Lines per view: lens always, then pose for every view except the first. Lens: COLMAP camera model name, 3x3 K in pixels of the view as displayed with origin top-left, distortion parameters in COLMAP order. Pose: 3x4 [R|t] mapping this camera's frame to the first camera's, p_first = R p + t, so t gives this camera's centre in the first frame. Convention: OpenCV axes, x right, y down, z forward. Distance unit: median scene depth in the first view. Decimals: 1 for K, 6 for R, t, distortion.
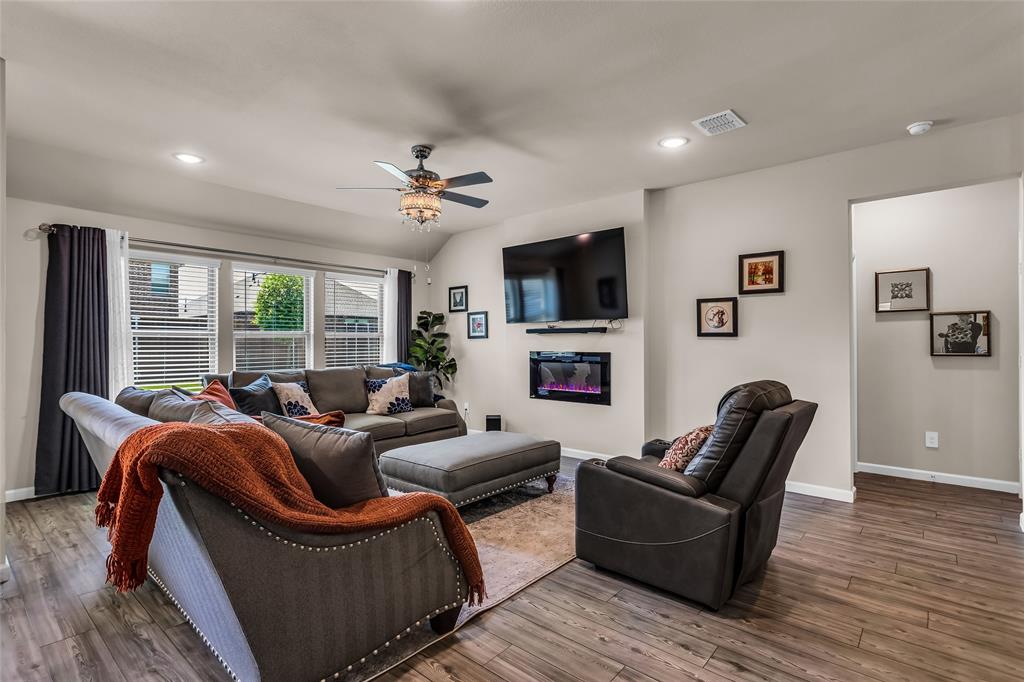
lens RADIAL K [[491.5, 0, 510.6], [0, 491.5, 338.3], [0, 0, 1]] dist [0.001574, 0.001160]
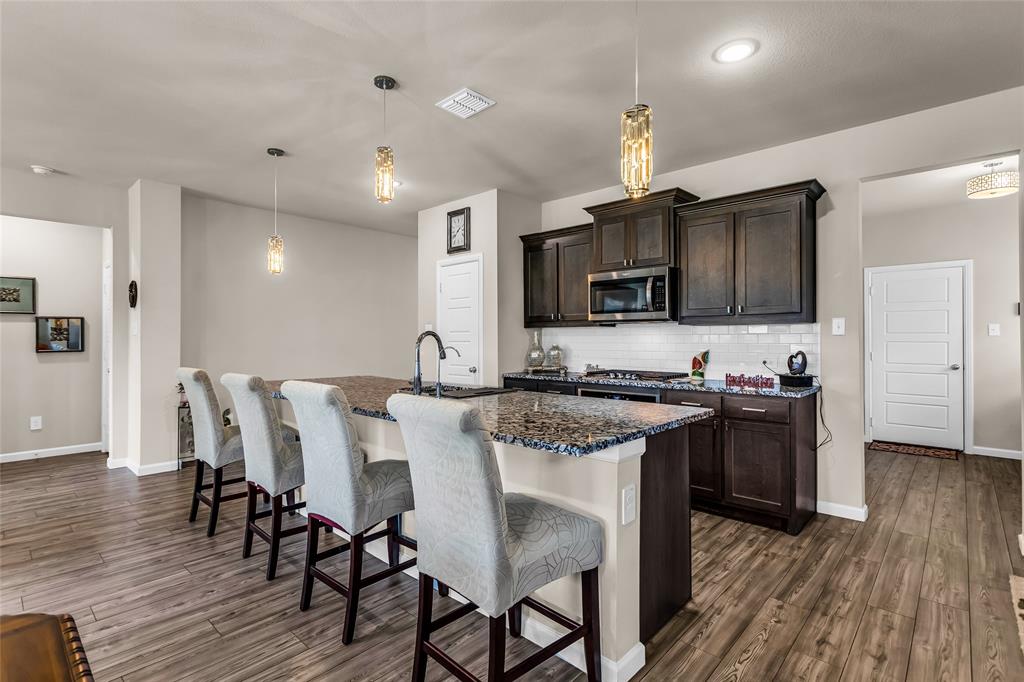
lens RADIAL K [[491.5, 0, 506.9], [0, 491.5, 336.8], [0, 0, 1]] dist [0.001574, 0.001160]
pose [[0.038672, 0.004153, 0.999243, -0.287726], [-0.005857, 0.999975, -0.003929, -0.004014], [-0.999235, -0.005700, 0.038696, -0.178785]]
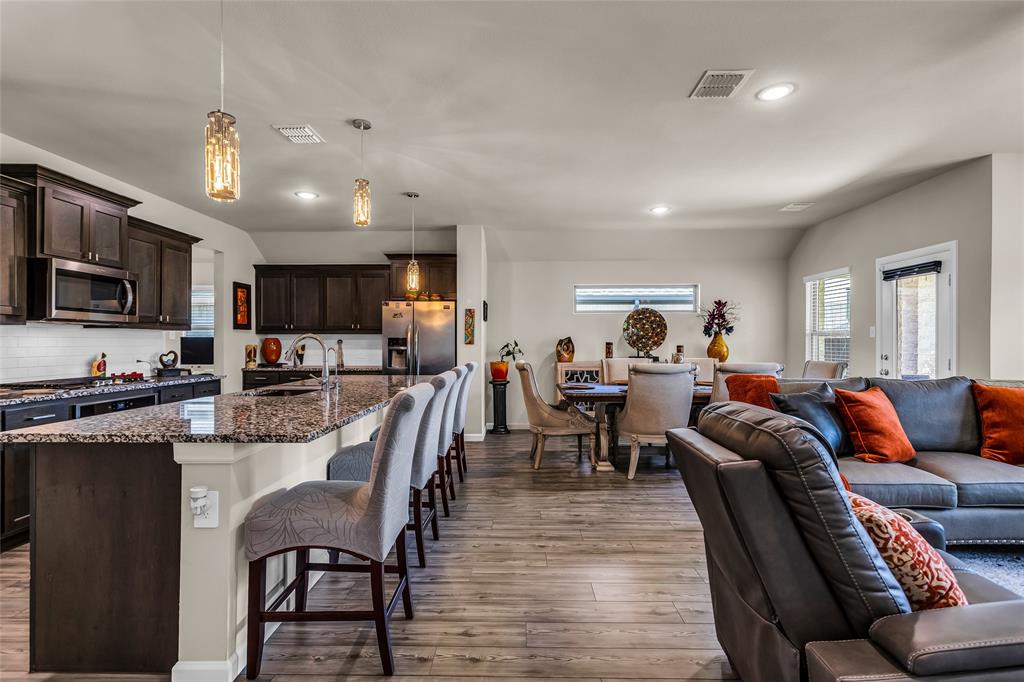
lens RADIAL K [[491.5, 0, 507.0], [0, 491.5, 341.3], [0, 0, 1]] dist [0.001574, 0.001160]
pose [[-0.777411, 0.001769, -0.628990, 0.621565], [0.007375, 0.999953, -0.006302, 0.004135], [0.628949, -0.009538, -0.777388, 0.708692]]
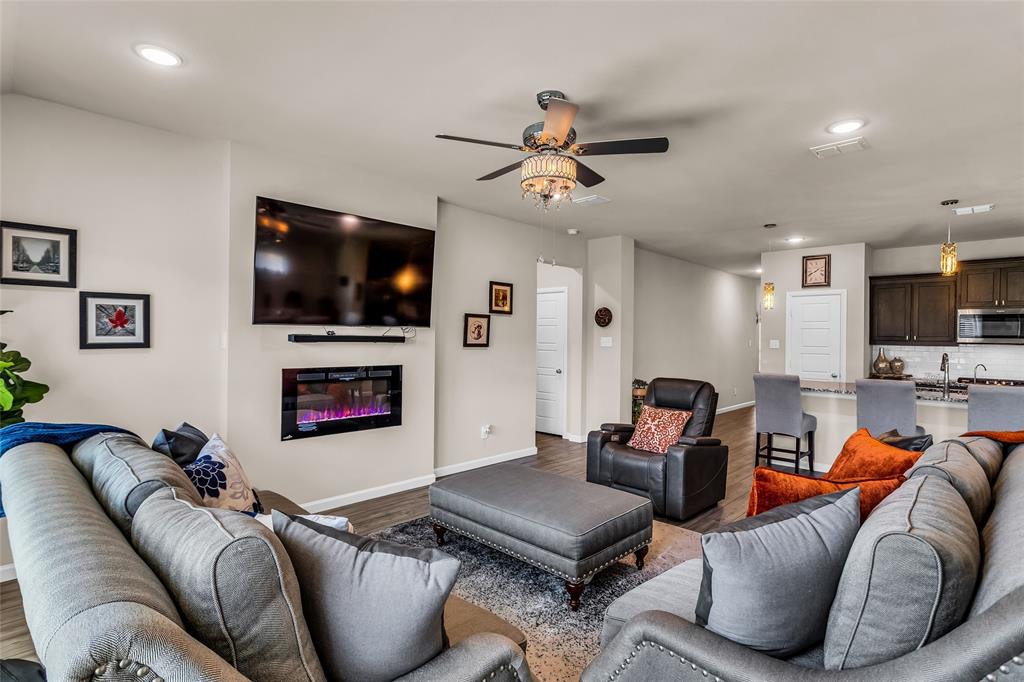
lens RADIAL K [[491.5, 0, 513.7], [0, 491.5, 343.6], [0, 0, 1]] dist [0.001574, 0.001160]
pose [[0.060403, -0.009202, 0.998132, -0.745527], [-0.021371, 0.999716, 0.010510, -0.025791], [-0.997945, -0.021966, 0.060189, 0.842035]]
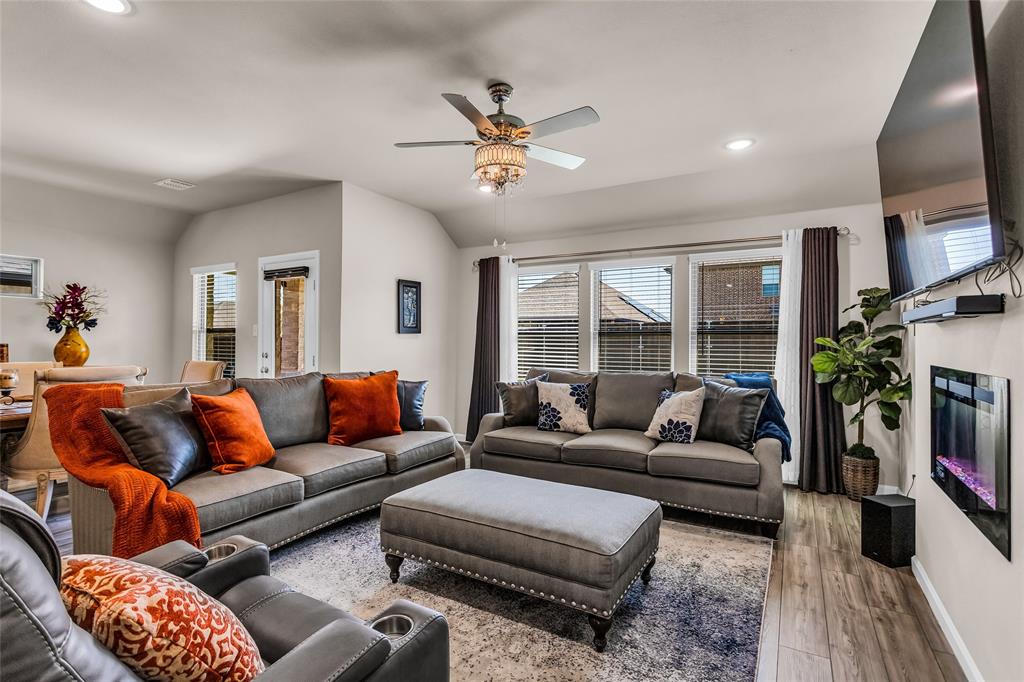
lens RADIAL K [[491.5, 0, 513.8], [0, 491.5, 339.1], [0, 0, 1]] dist [0.001574, 0.001160]
pose [[0.189697, -0.001192, -0.981842, 0.480814], [0.003002, 0.999995, -0.000634, 0.004641], [0.981838, -0.002827, 0.189700, 0.727680]]
